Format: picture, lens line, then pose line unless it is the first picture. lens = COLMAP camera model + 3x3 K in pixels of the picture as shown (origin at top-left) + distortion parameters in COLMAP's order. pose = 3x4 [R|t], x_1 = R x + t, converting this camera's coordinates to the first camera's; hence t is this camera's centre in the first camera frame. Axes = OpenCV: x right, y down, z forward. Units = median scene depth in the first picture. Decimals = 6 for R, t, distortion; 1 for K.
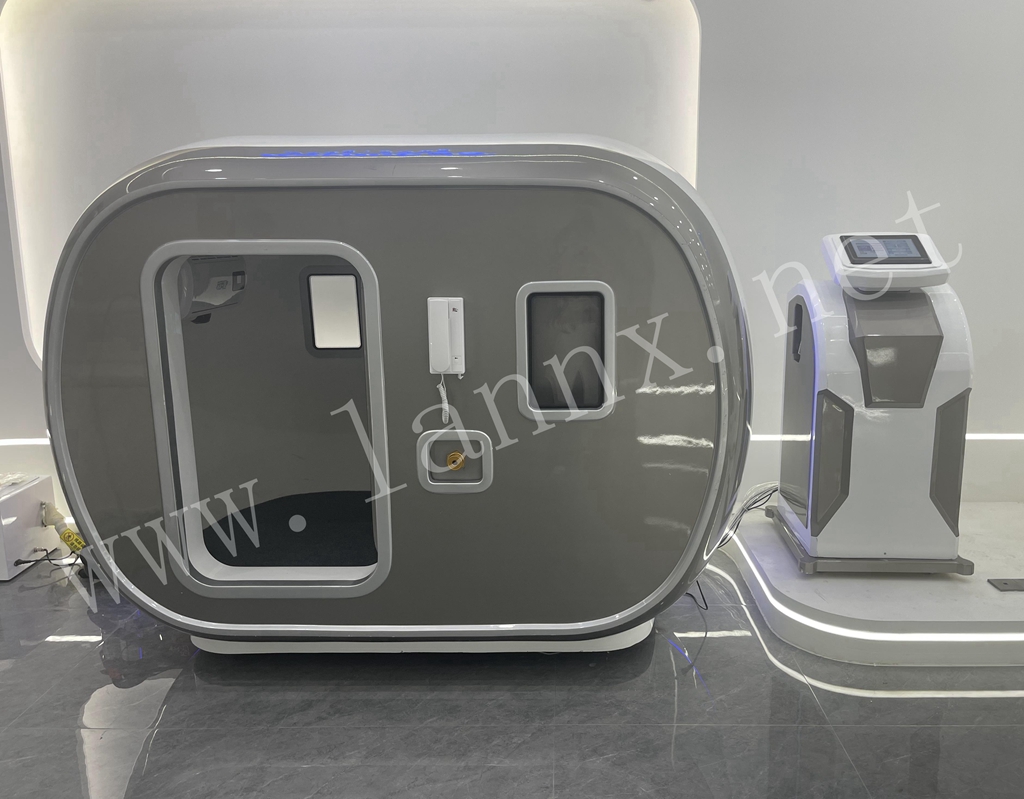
lens RADIAL K [[841.1, 0, 567.9], [0, 841.1, 400.4], [0, 0, 1]] dist [0.057857, -0.000951]
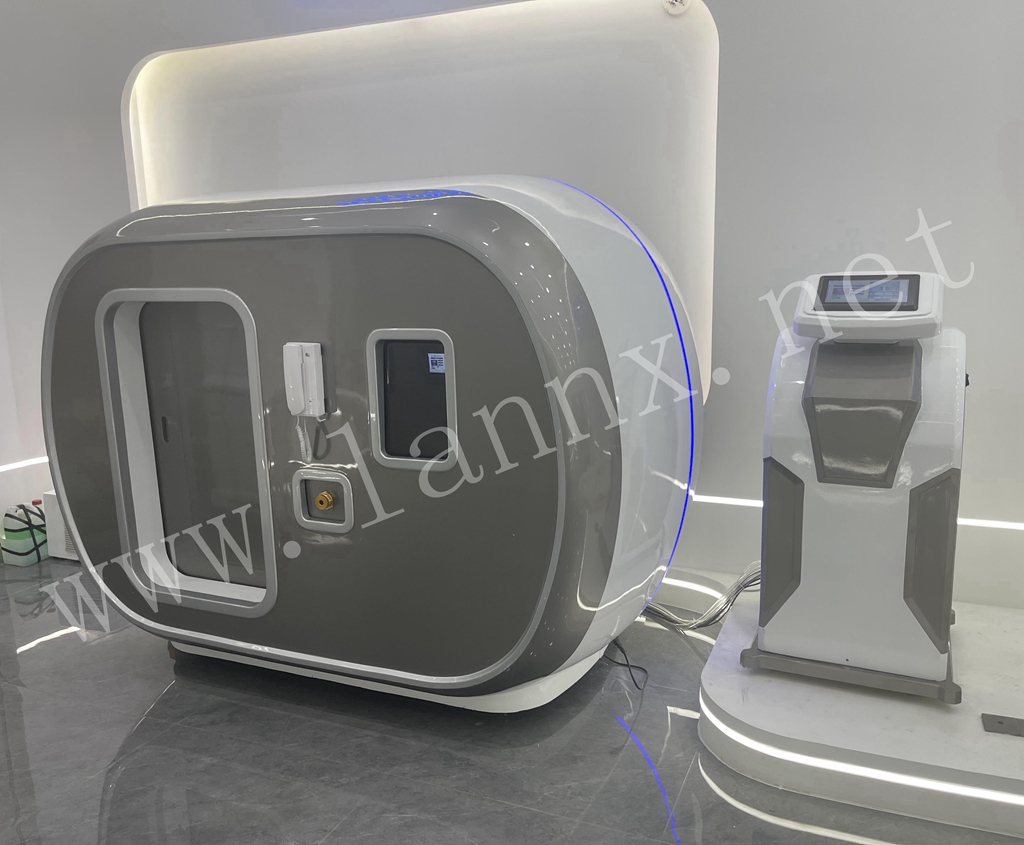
lens RADIAL K [[866.4, 0, 511.0], [0, 866.4, 437.5], [0, 0, 1]] dist [0.061673, -0.003607]
pose [[0.920278, 0.062824, -0.386189, 0.436849], [-0.061976, 0.997970, 0.014660, -0.031402], [0.386326, 0.010443, 0.922303, 0.093338]]
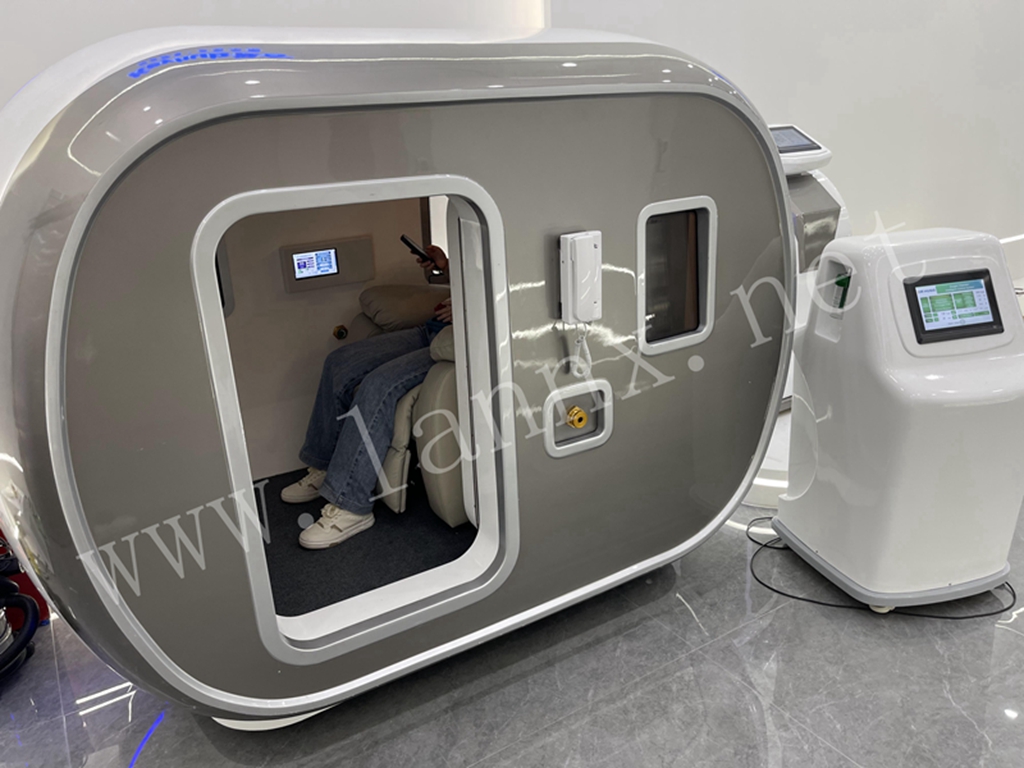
lens RADIAL K [[772.4, 0, 512.0], [0, 772.4, 384.0], [0, 0, 1]] dist [0.026333, -0.003568]
pose [[0.844927, -0.204626, 0.494193, -0.529099], [0.146246, 0.977102, 0.154541, -0.087769], [-0.514500, -0.058302, 0.855506, 0.309940]]
